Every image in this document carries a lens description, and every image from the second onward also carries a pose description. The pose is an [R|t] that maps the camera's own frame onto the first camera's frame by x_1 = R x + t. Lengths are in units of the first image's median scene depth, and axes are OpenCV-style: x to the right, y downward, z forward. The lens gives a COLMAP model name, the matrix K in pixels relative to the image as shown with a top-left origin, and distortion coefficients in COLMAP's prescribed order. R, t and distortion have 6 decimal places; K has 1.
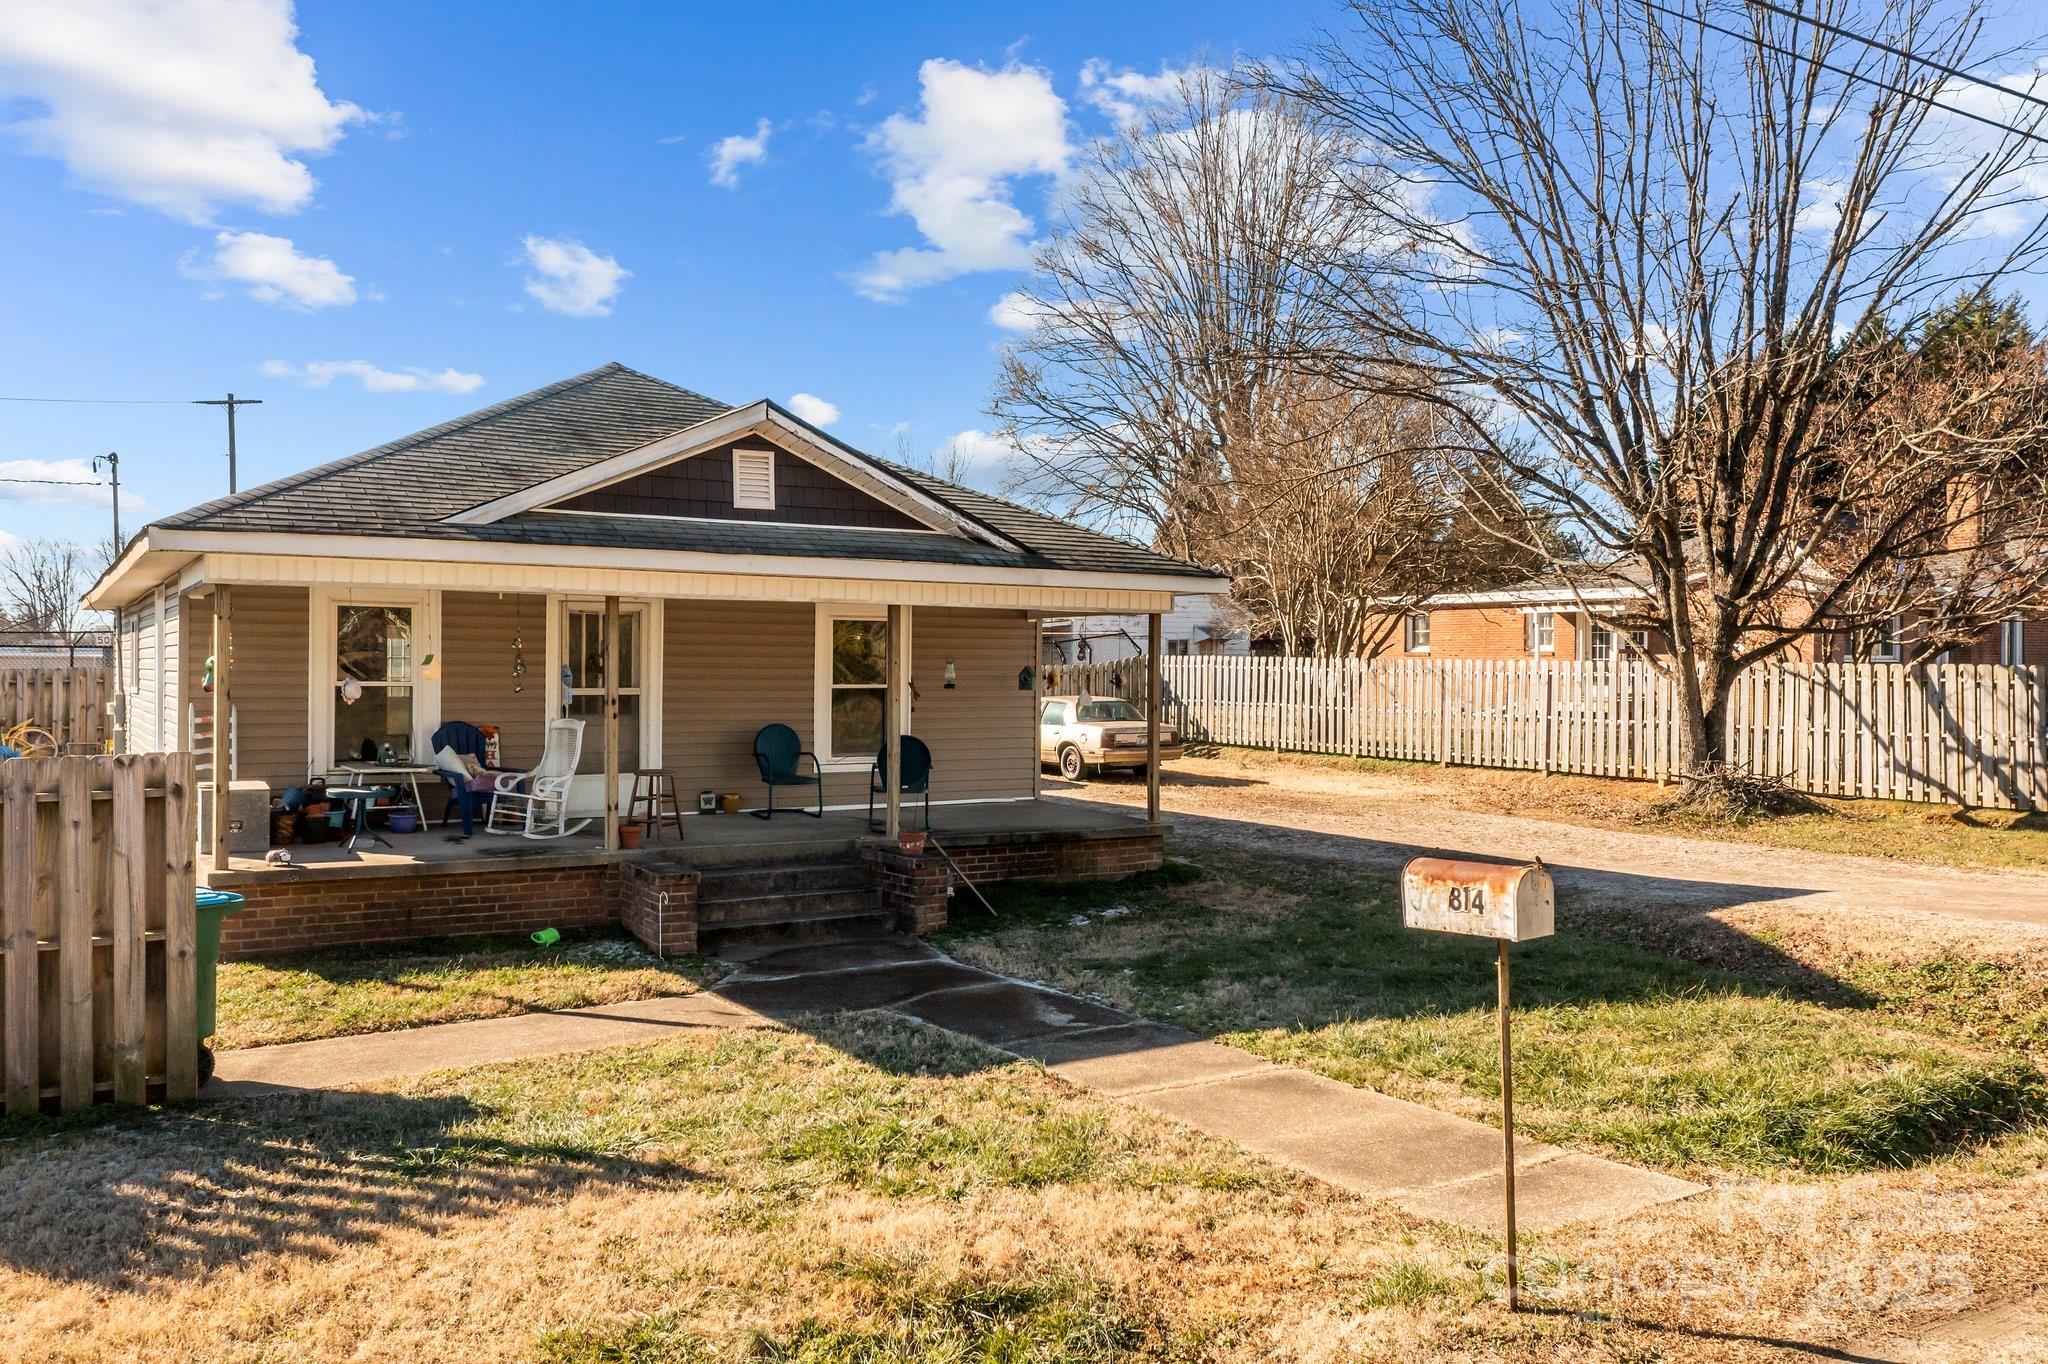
lens RADIAL K [[1638.3, 0, 1018.9], [0, 1638.3, 677.7], [0, 0, 1]] dist [-0.005547, 0.006528]
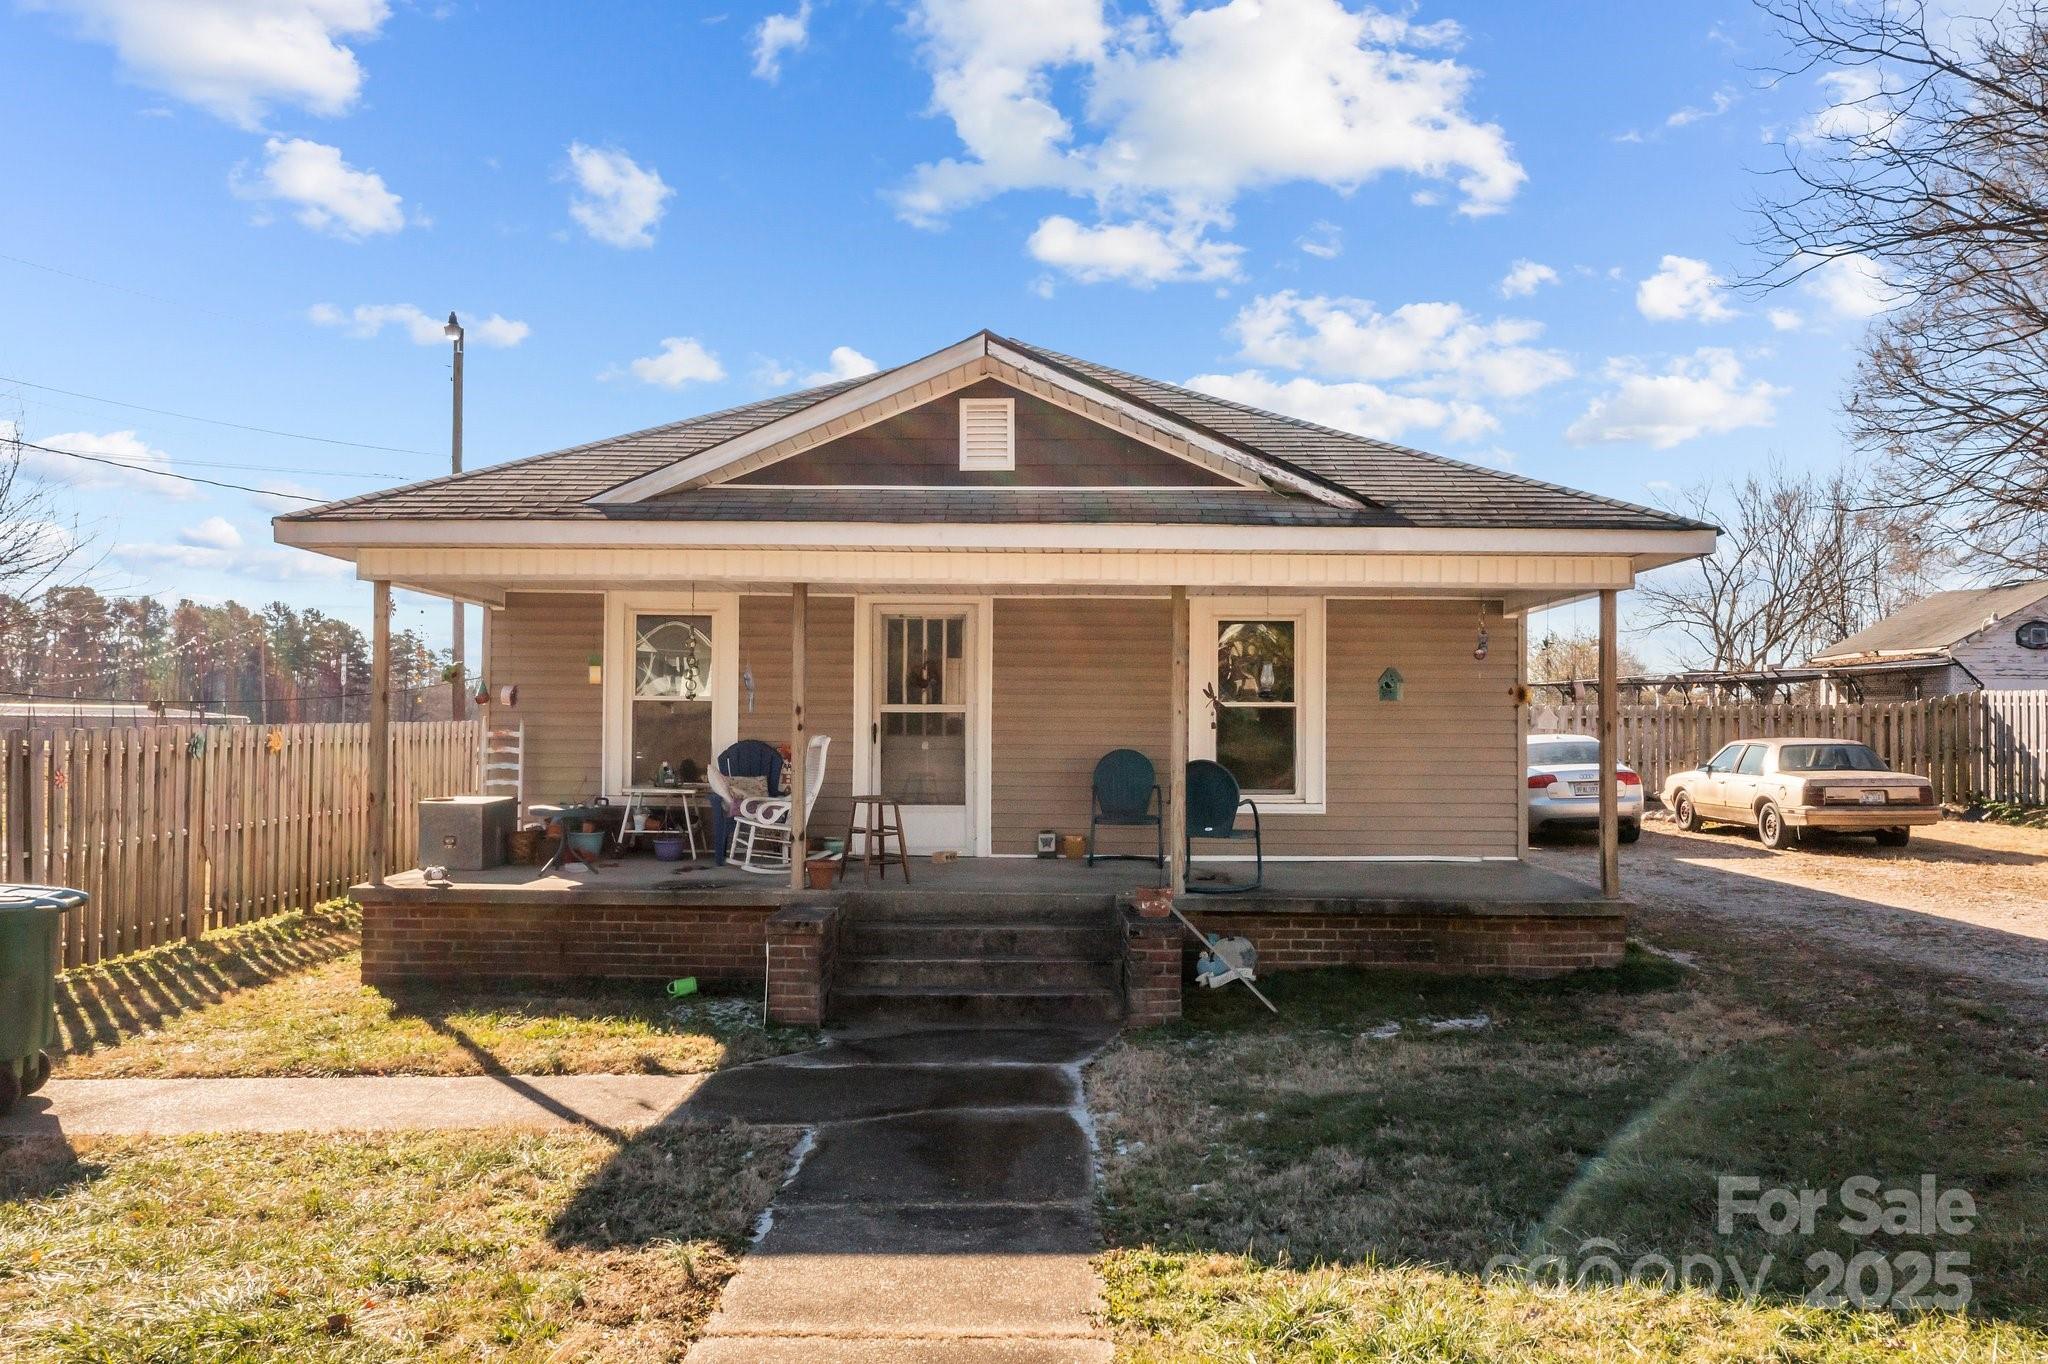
lens RADIAL K [[1638.3, 0, 1018.9], [0, 1638.3, 677.7], [0, 0, 1]] dist [-0.005547, 0.006528]
pose [[0.845115, -0.018294, -0.534272, 0.263408], [-0.003206, 0.999223, -0.039286, 0.027470], [0.534576, 0.034913, 0.844399, 0.322703]]
